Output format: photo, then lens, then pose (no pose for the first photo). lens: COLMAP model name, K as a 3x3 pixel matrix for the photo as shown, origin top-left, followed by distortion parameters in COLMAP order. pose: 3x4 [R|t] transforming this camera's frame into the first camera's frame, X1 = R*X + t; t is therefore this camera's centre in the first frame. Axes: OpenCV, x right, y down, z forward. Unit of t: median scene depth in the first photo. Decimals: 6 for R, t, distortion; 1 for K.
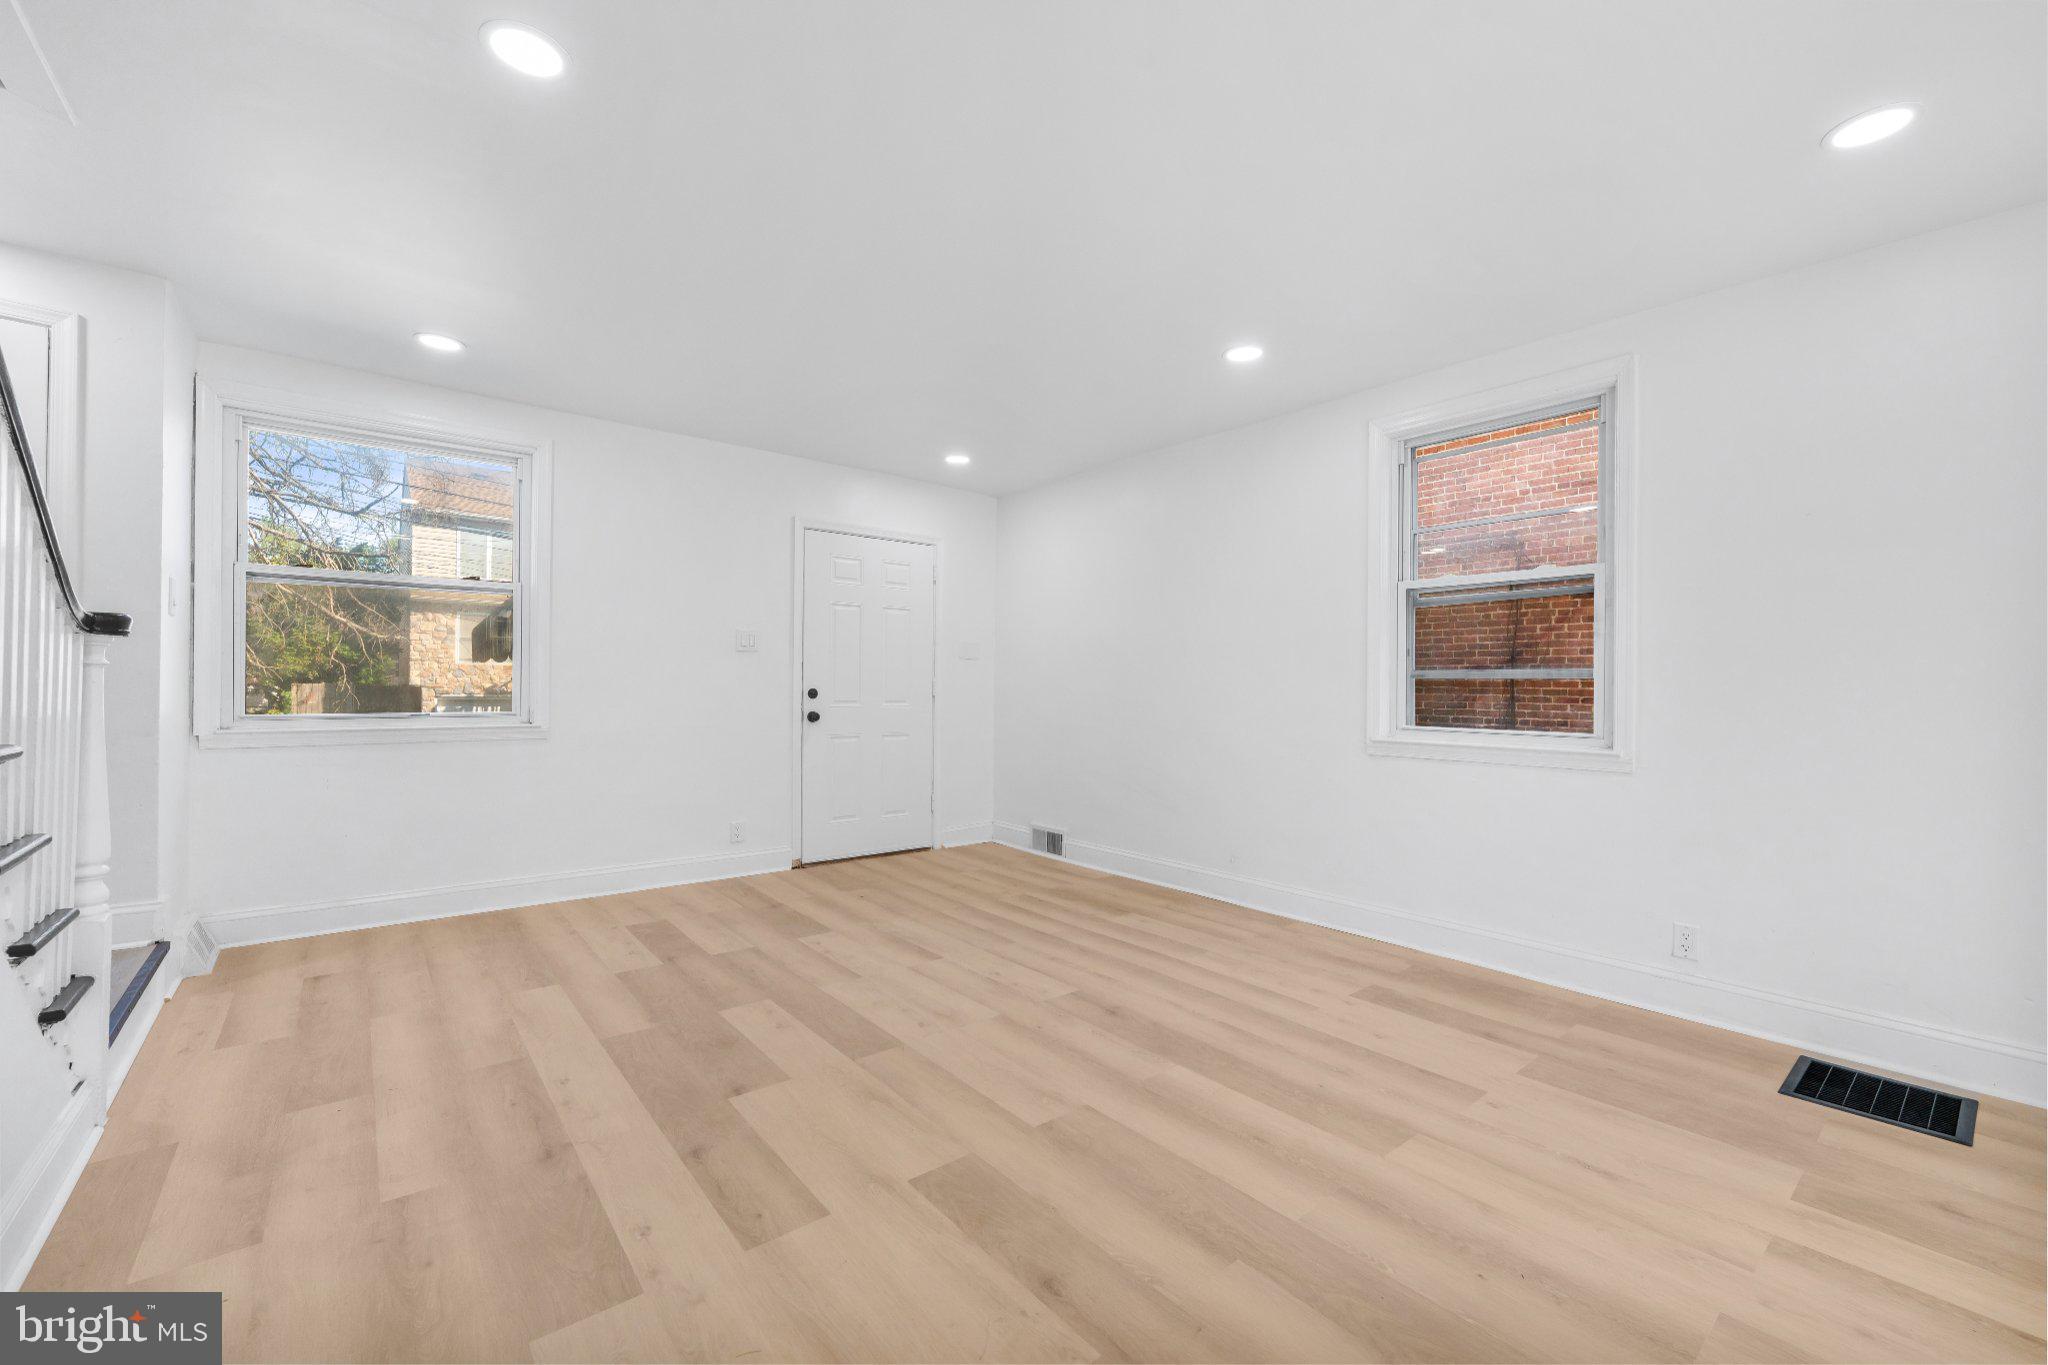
lens RADIAL K [[827.2, 0, 1022.4], [0, 827.2, 686.9], [0, 0, 1]] dist [-0.000223, 0.000014]
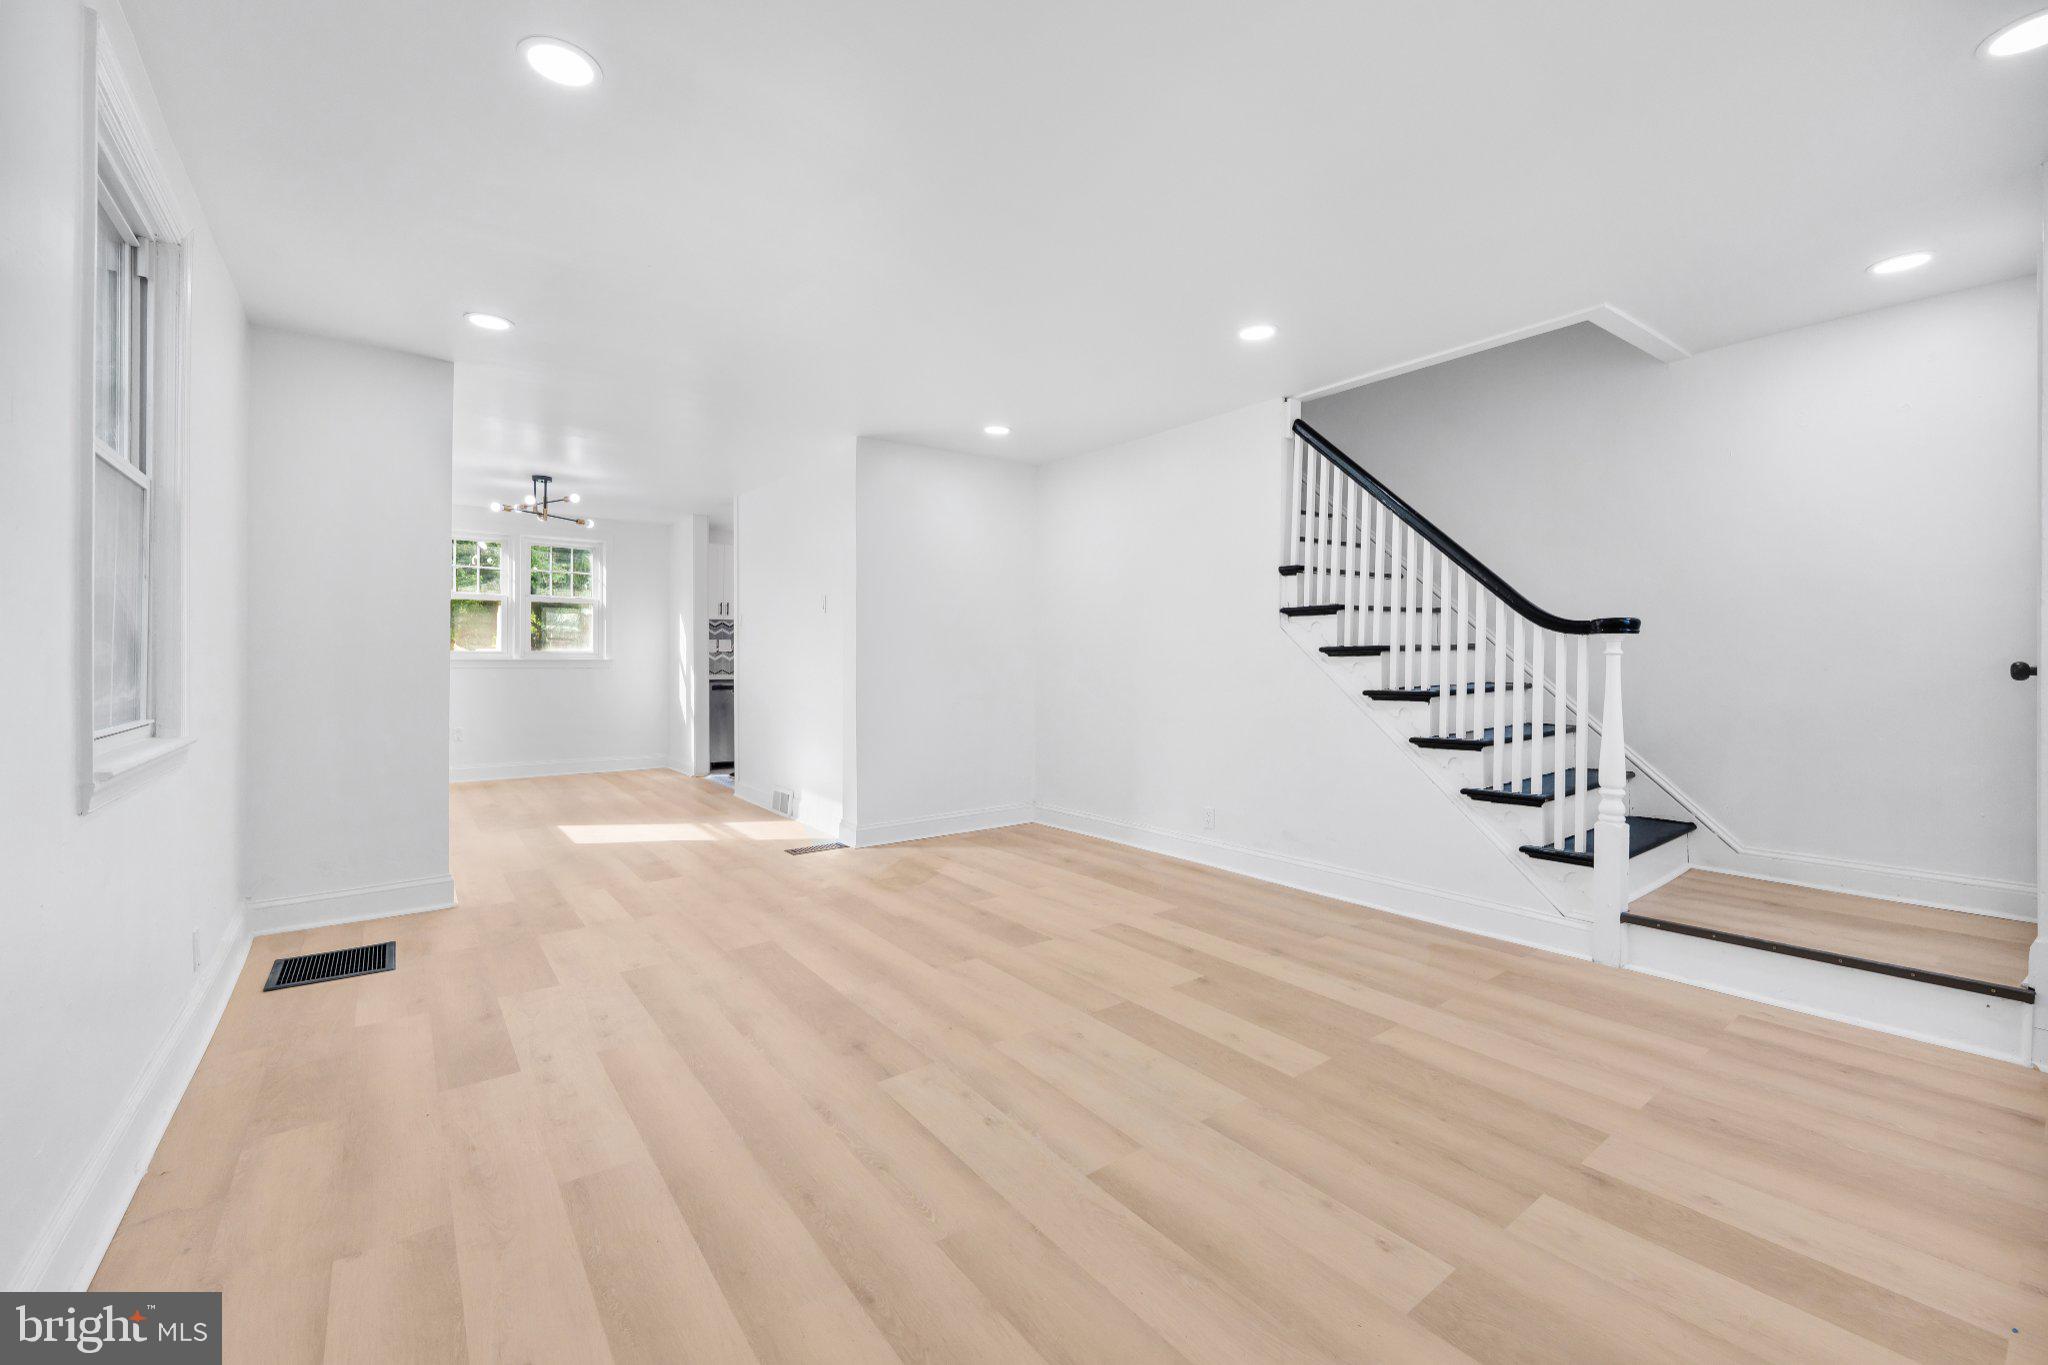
lens RADIAL K [[837.7, 0, 1018.2], [0, 837.7, 652.8], [0, 0, 1]] dist [-0.000899, -0.000803]
pose [[-0.999181, -0.011349, 0.038851, -0.086656], [-0.011718, 0.999888, -0.009289, -0.001306], [-0.038741, -0.009736, -0.999202, 1.941948]]
